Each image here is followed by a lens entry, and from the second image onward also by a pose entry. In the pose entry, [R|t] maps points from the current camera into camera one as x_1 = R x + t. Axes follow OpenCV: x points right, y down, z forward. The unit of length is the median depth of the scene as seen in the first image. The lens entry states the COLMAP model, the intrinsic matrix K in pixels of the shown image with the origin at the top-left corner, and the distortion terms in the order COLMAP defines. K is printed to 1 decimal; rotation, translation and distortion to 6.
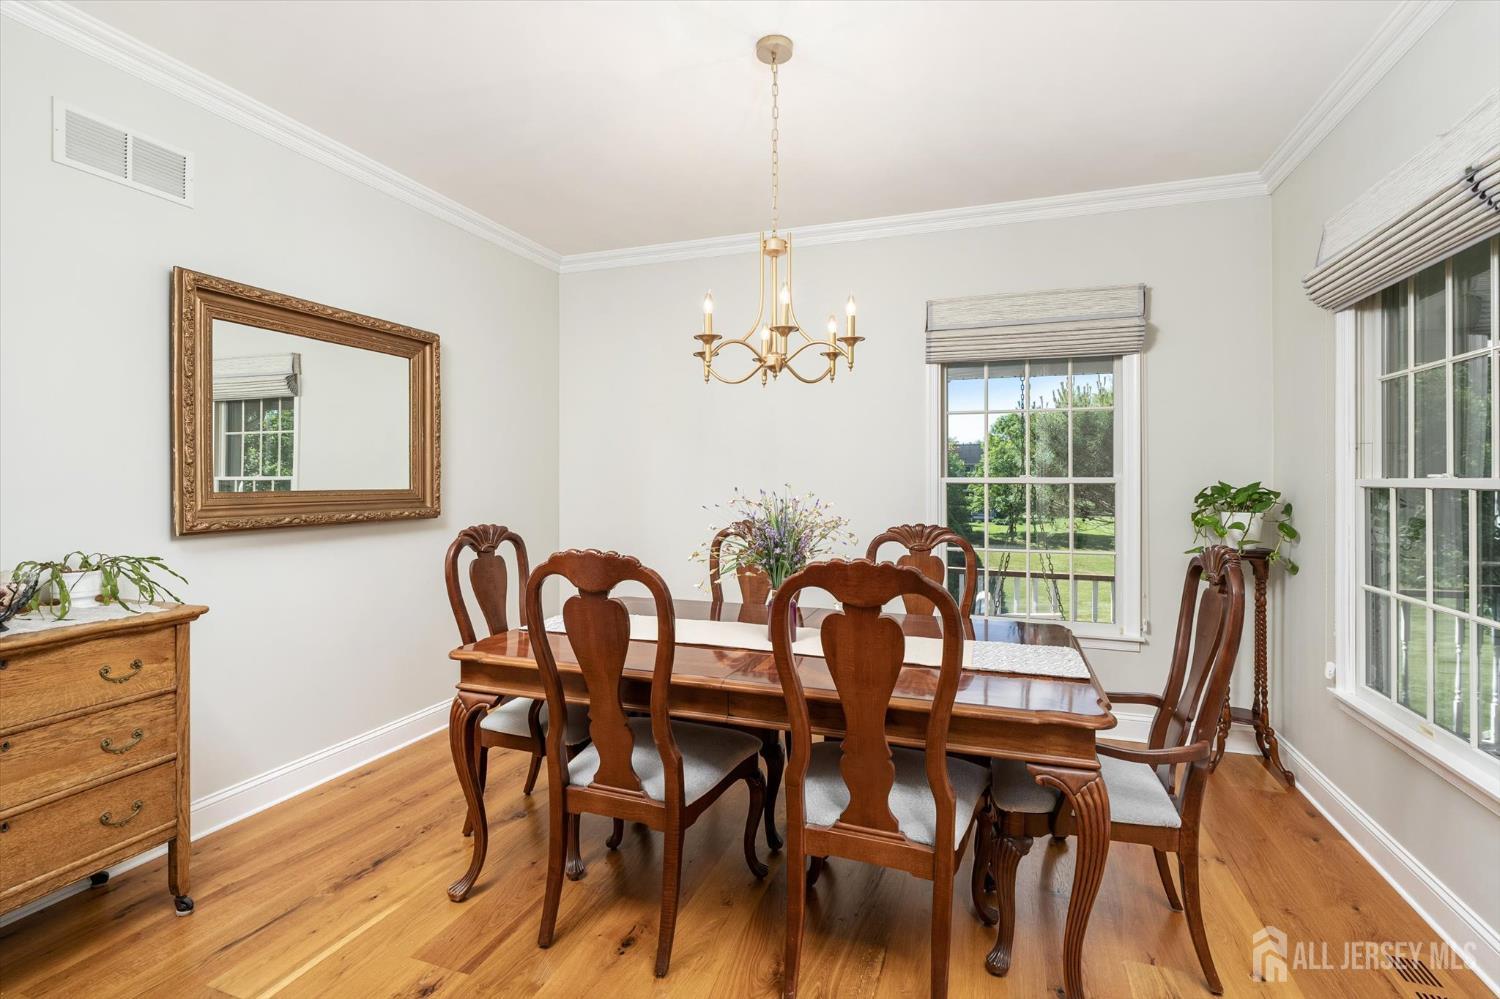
lens RADIAL K [[712.7, 0, 762.5], [0, 712.7, 480.0], [0, 0, 1]] dist [-0.001093, 0.000131]
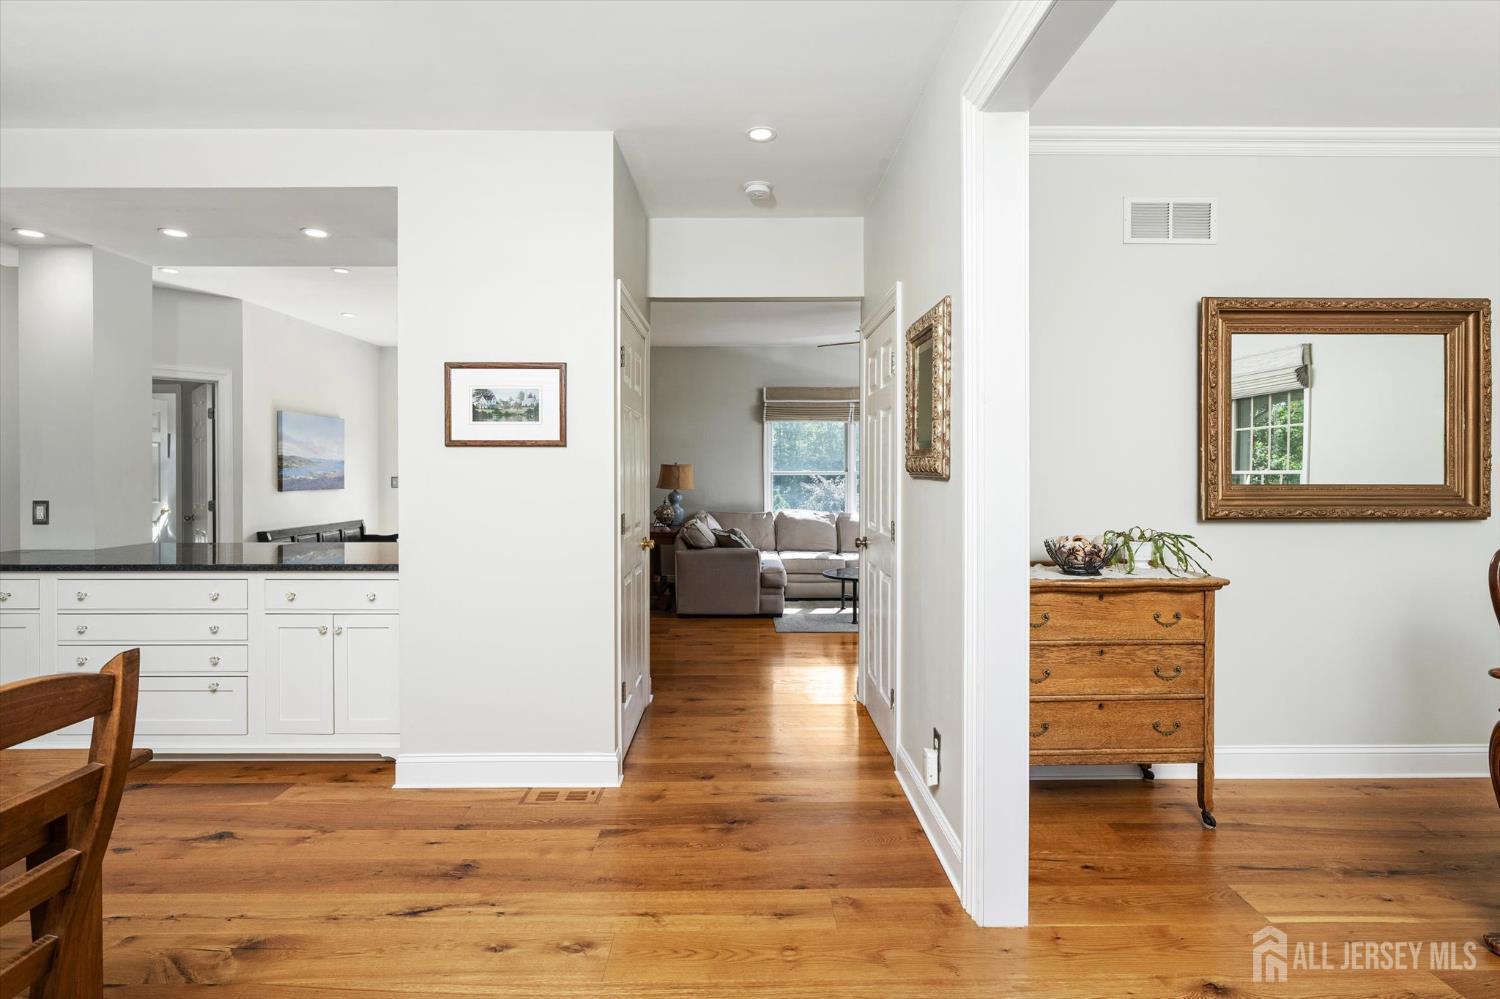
lens RADIAL K [[712.7, 0, 762.5], [0, 712.7, 480.0], [0, 0, 1]] dist [-0.001093, 0.000131]
pose [[0.333231, 0.007752, -0.942813, 0.079656], [0.000212, 0.999966, 0.008297, 0.000155], [0.942845, -0.002965, 0.333218, -0.125677]]
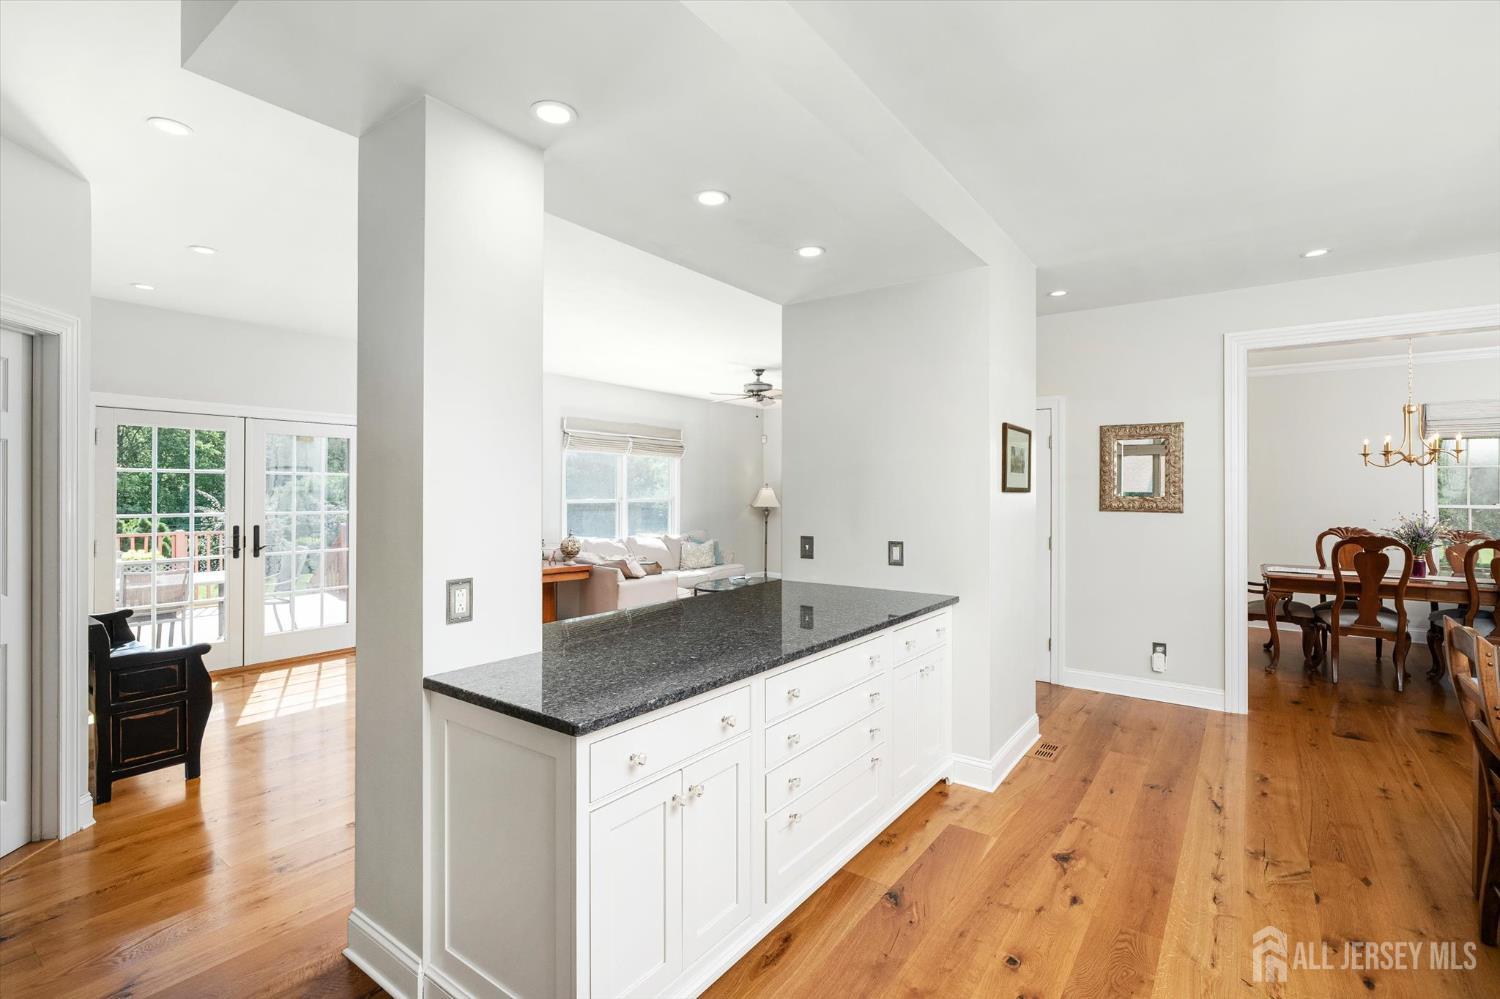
lens RADIAL K [[634.4, 0, 750.0], [0, 634.4, 499.5], [0, 0, 1]] dist [0.000119, 0.000053]
pose [[0.938260, 0.004645, -0.345899, -1.072314], [-0.002744, 0.999978, 0.005985, -0.034904], [0.345920, -0.004667, 0.938253, -1.401743]]
